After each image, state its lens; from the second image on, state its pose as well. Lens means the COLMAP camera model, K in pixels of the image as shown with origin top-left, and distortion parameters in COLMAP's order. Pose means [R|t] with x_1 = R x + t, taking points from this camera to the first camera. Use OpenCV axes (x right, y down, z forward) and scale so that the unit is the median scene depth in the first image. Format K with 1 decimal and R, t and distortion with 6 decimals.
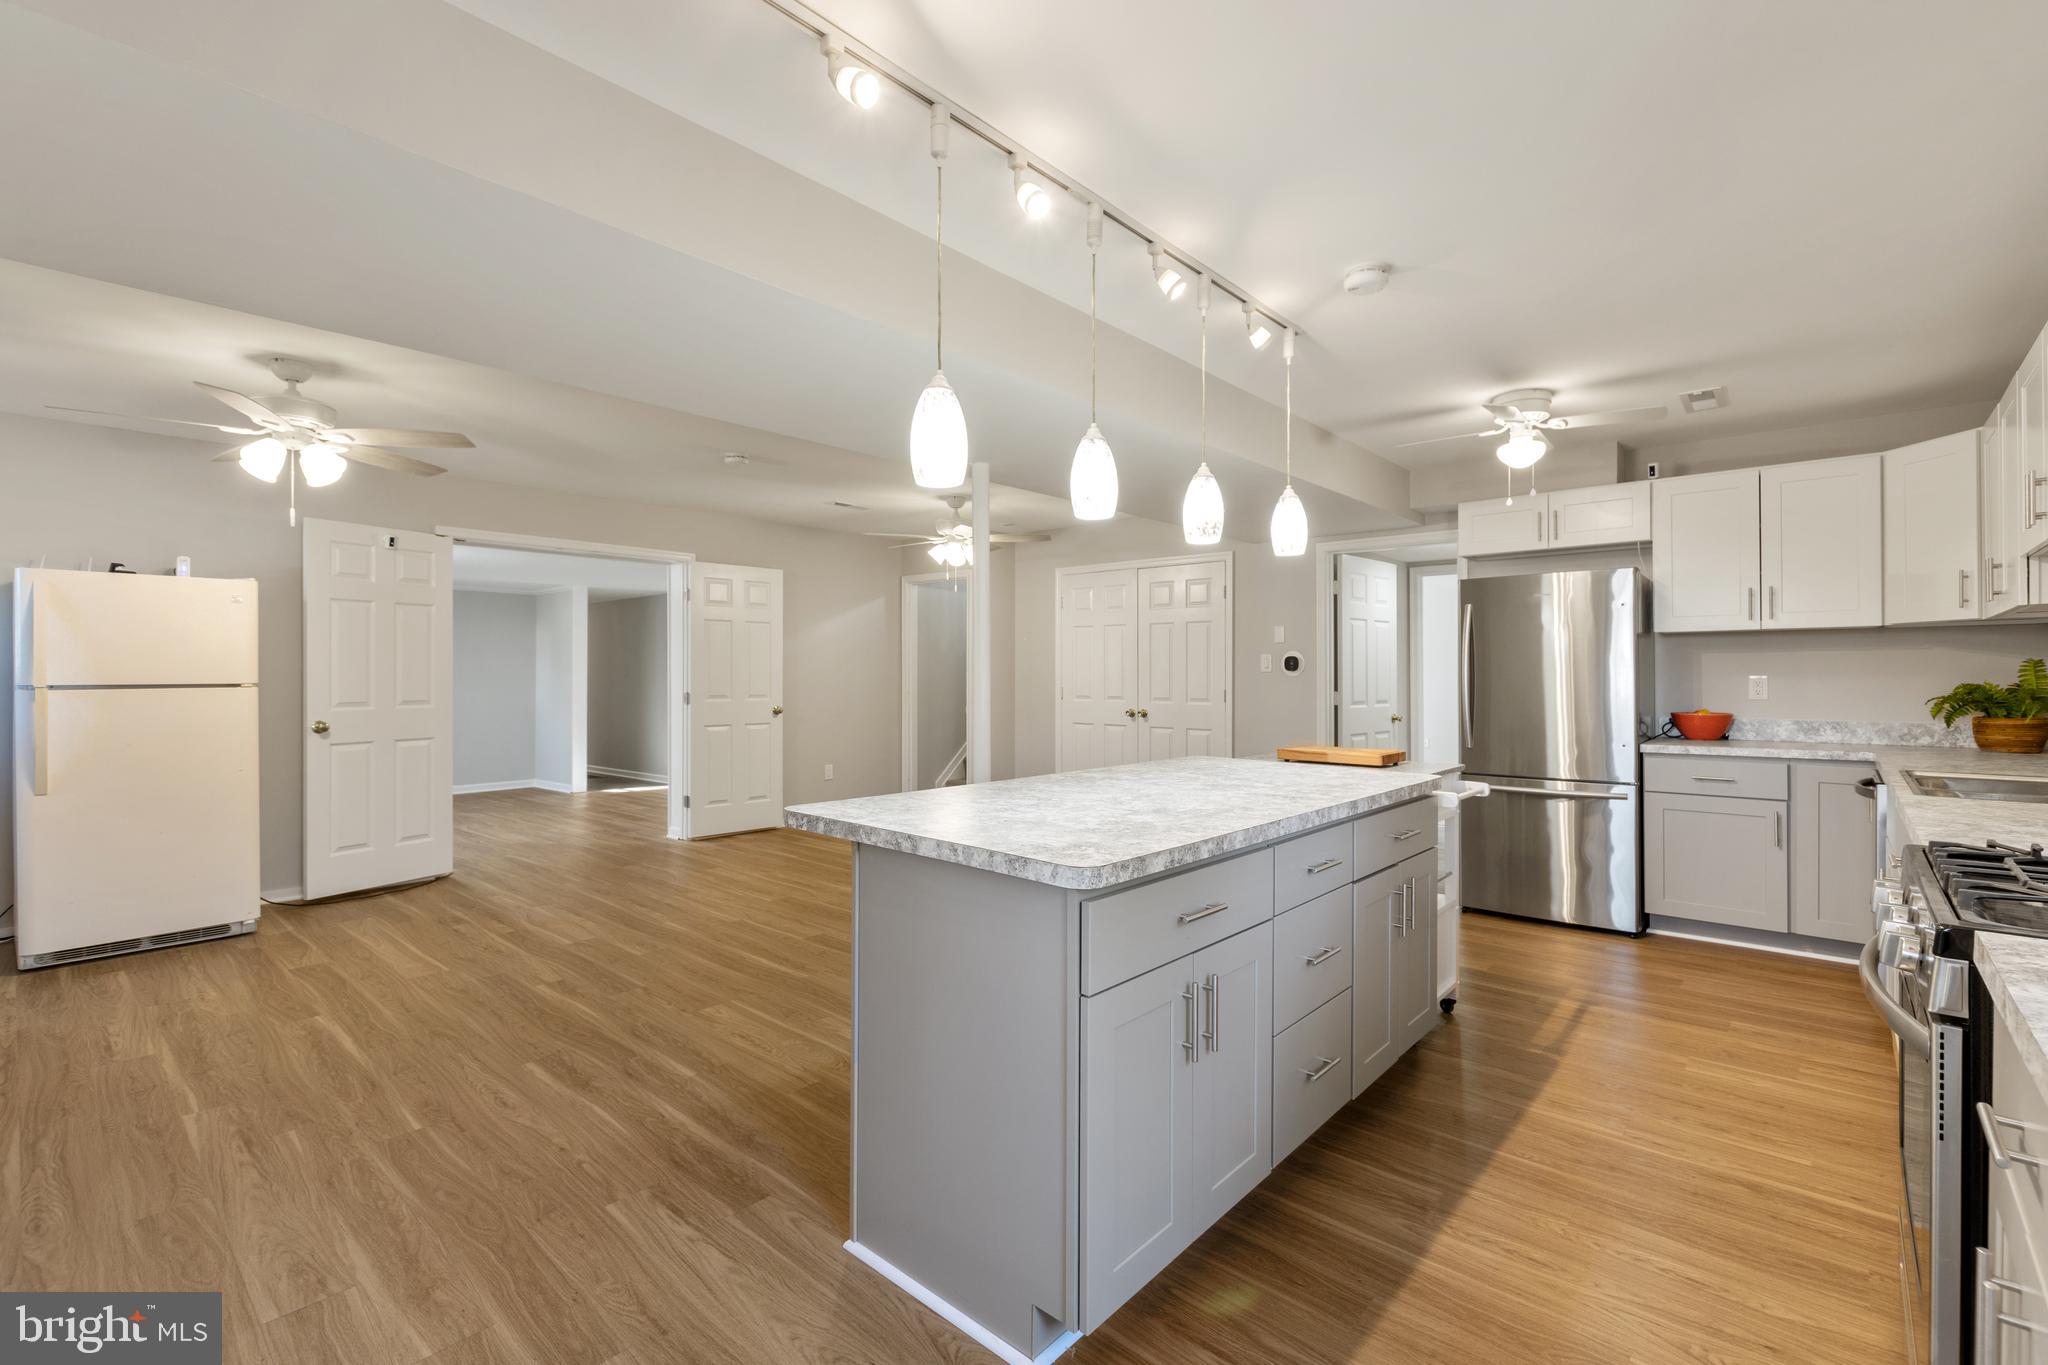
lens RADIAL K [[899.9, 0, 1039.3], [0, 899.9, 672.5], [0, 0, 1]] dist [0.008241, -0.002085]
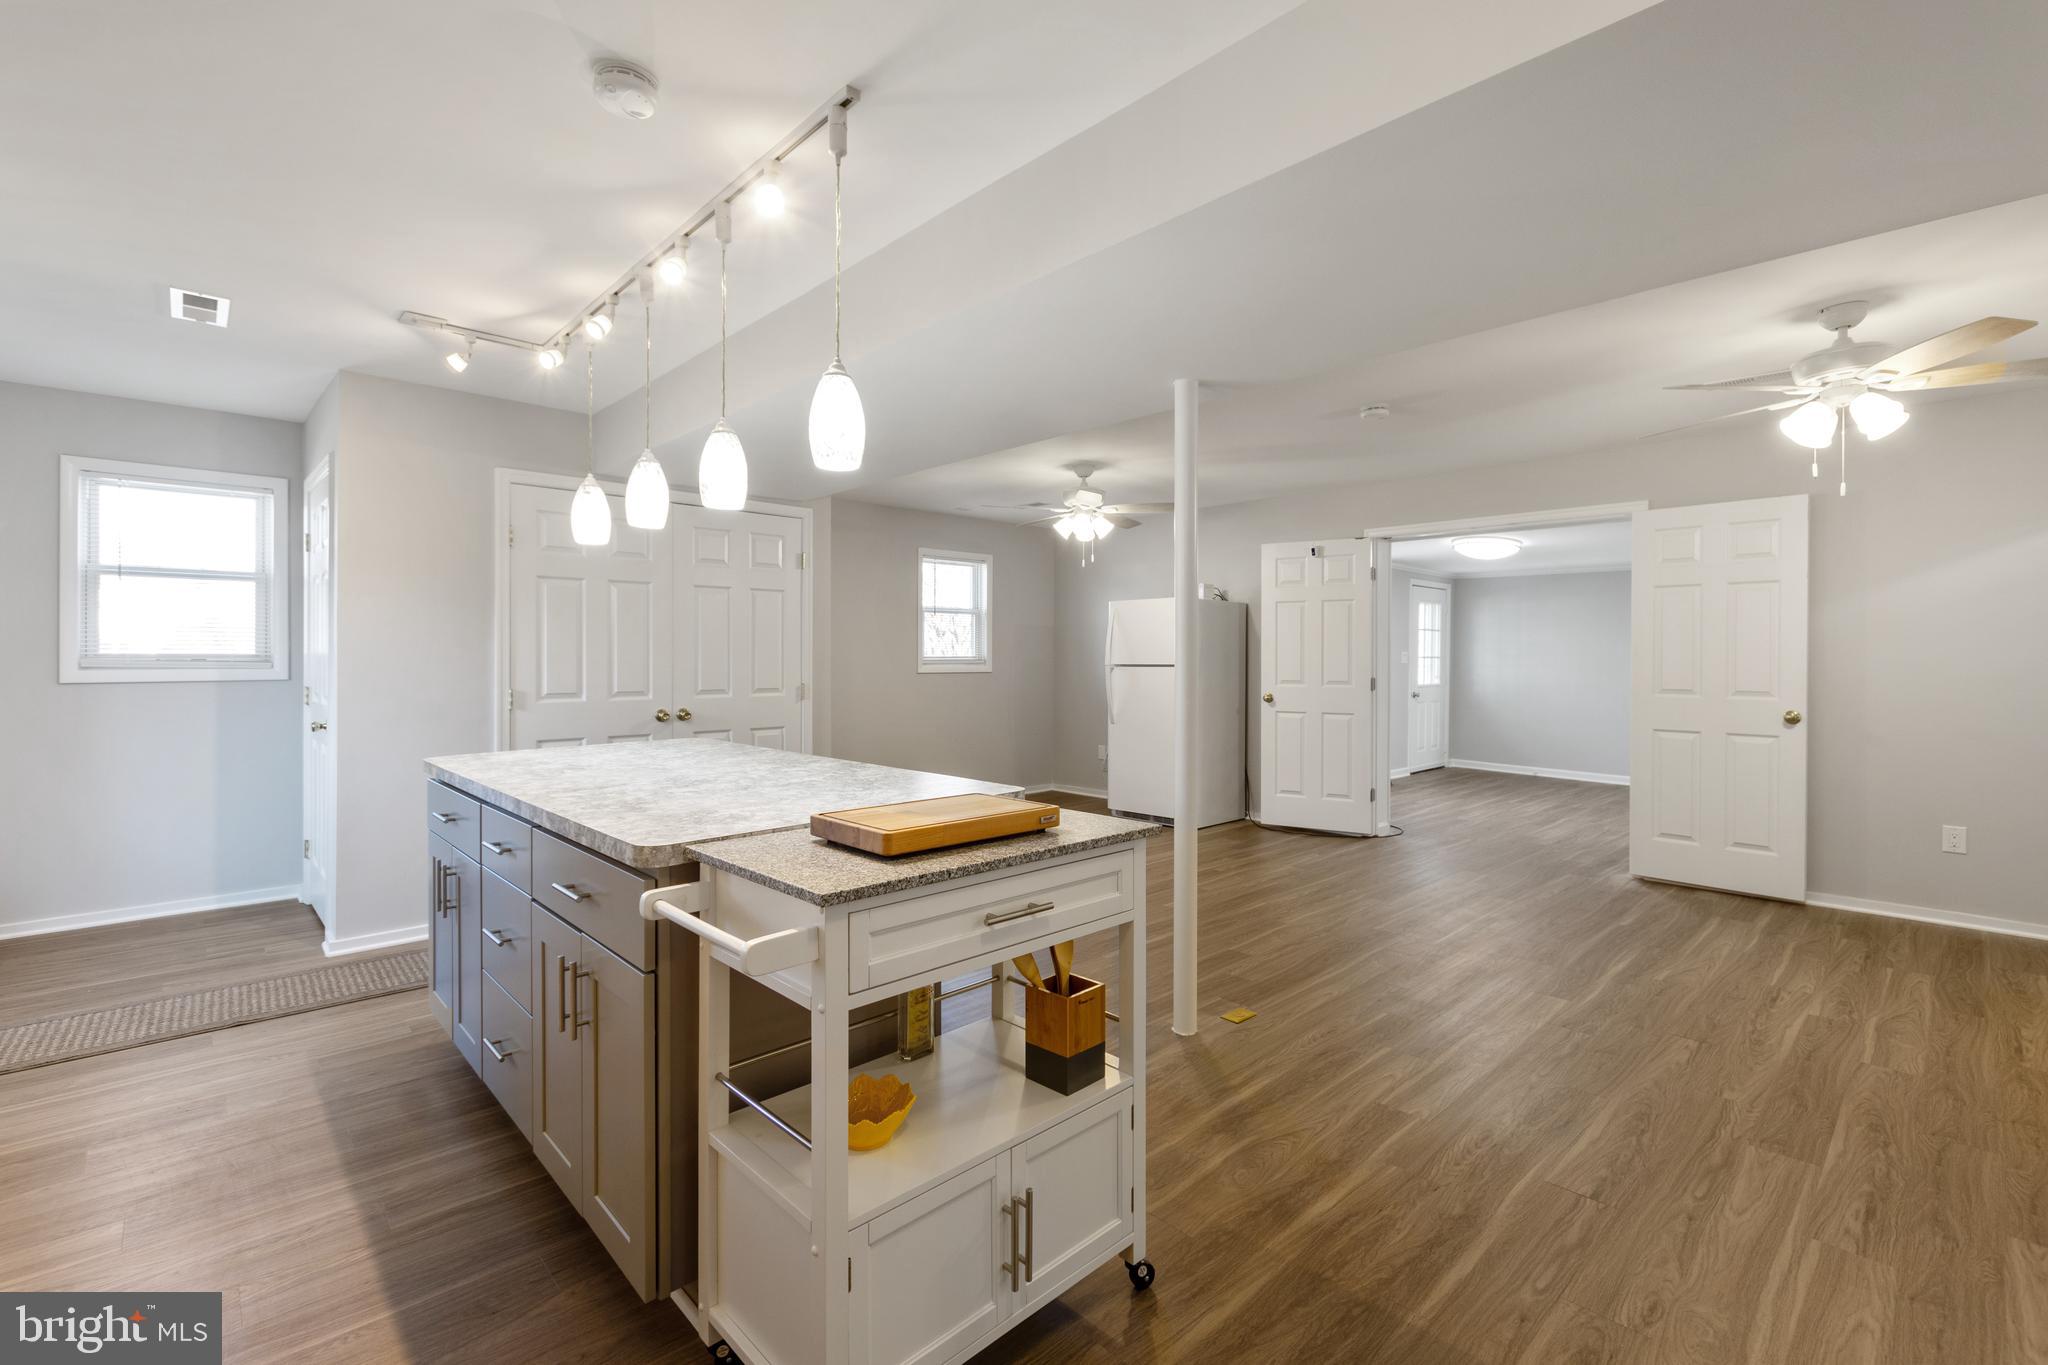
lens RADIAL K [[899.9, 0, 1027.4], [0, 899.9, 658.0], [0, 0, 1]] dist [0.008241, -0.002085]
pose [[-0.086692, 0.000668, -0.996235, 0.716617], [-0.002634, 0.999996, 0.000900, 0.000831], [0.996232, 0.002702, -0.086690, 0.947268]]
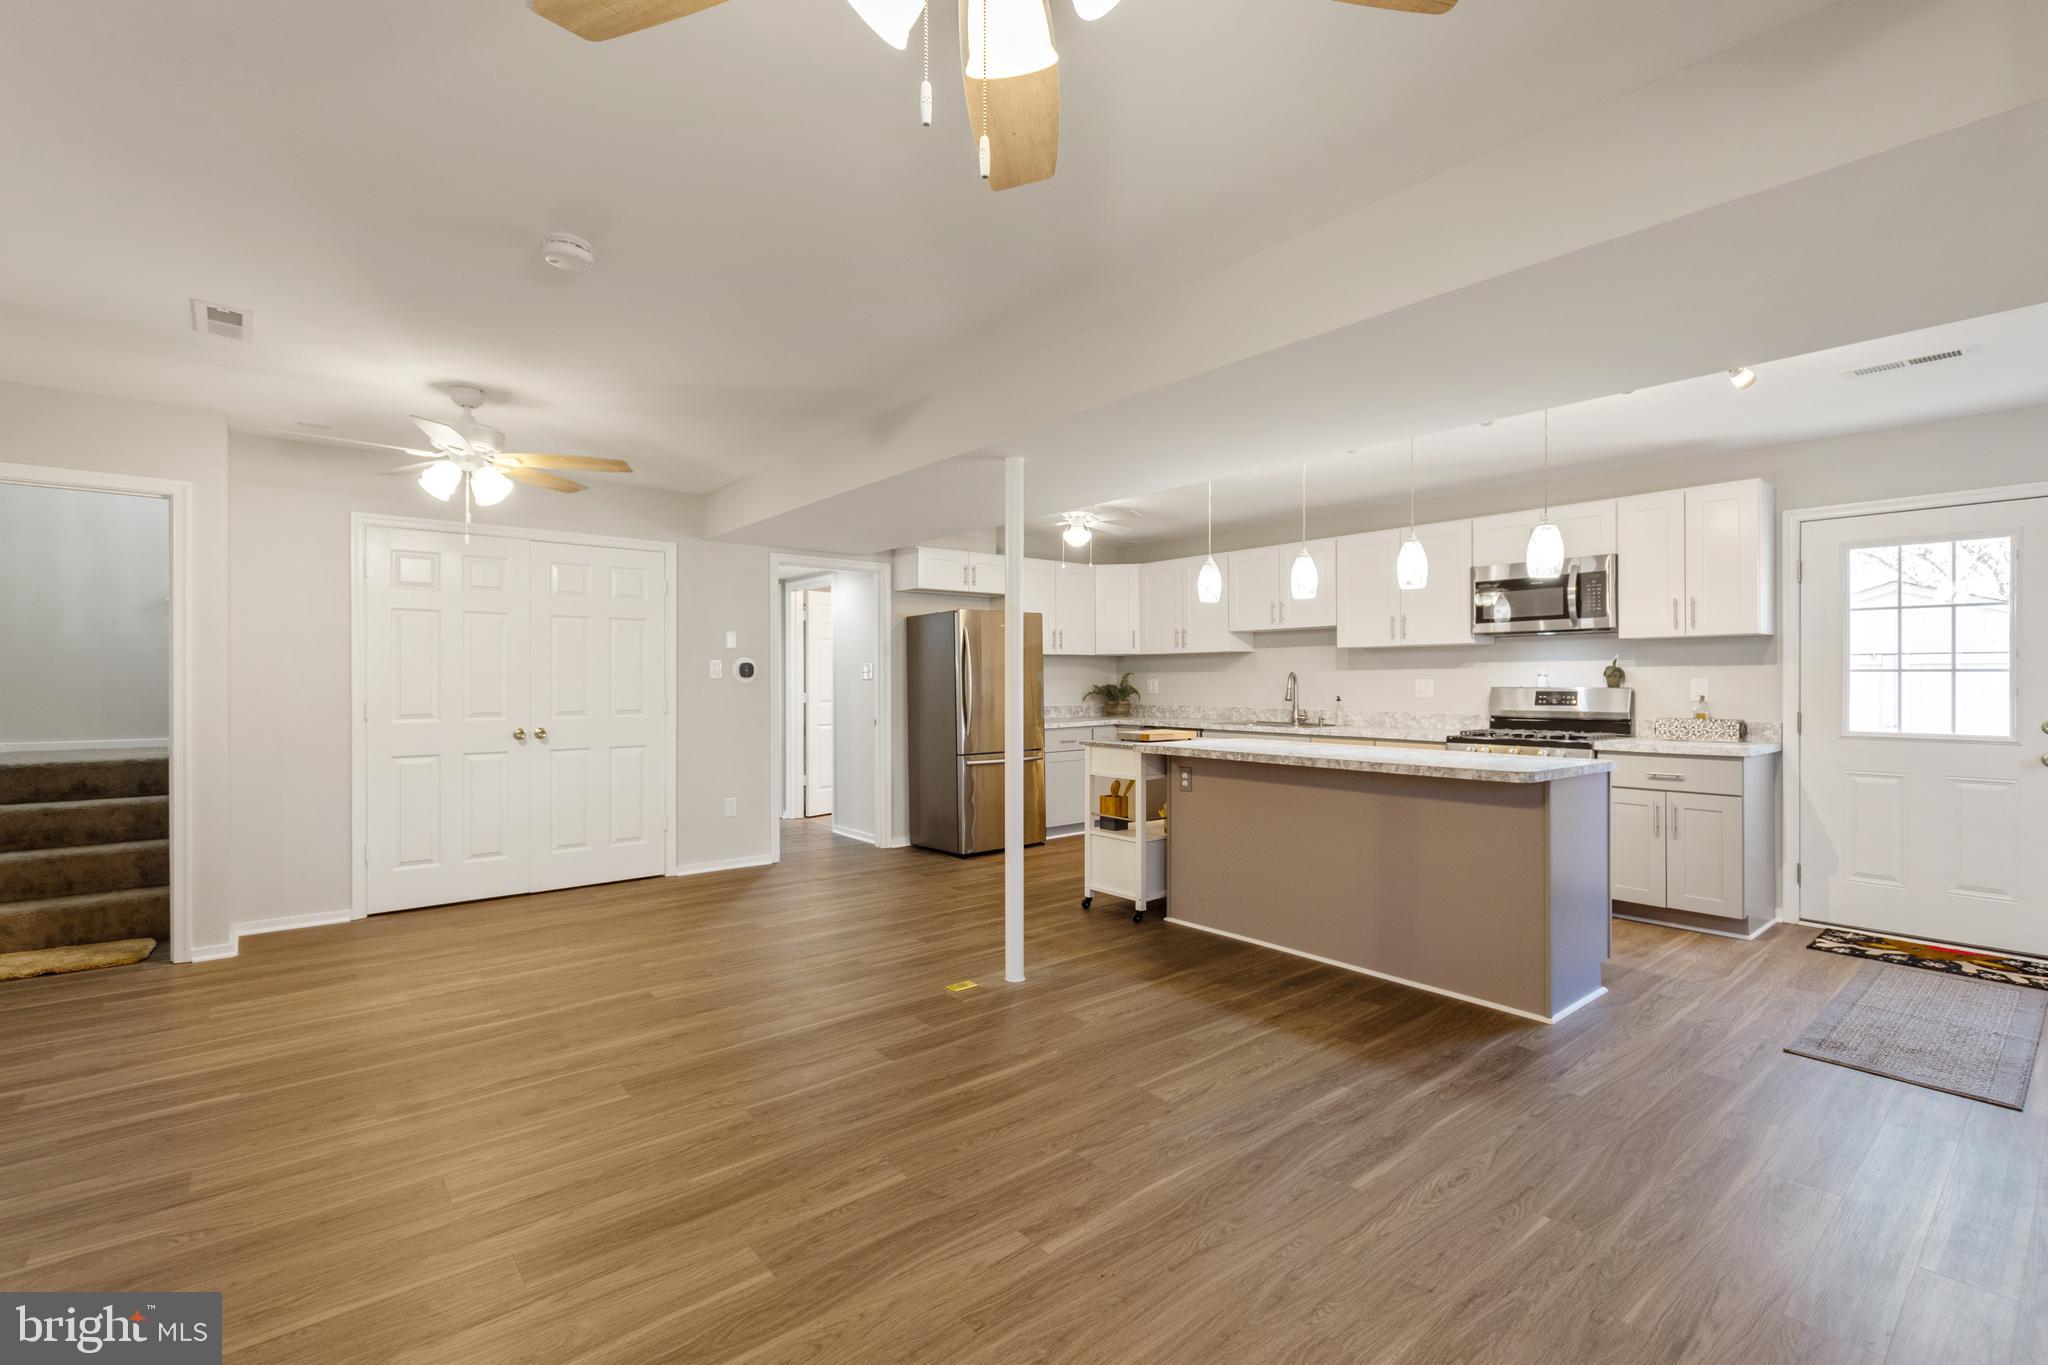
lens RADIAL K [[899.9, 0, 1020.2], [0, 899.9, 686.7], [0, 0, 1]] dist [0.008241, -0.002085]
pose [[0.157662, -0.008283, 0.987458, -1.012640], [-0.000269, 0.999964, 0.008431, -0.000631], [-0.987493, -0.001595, 0.157655, 0.858681]]
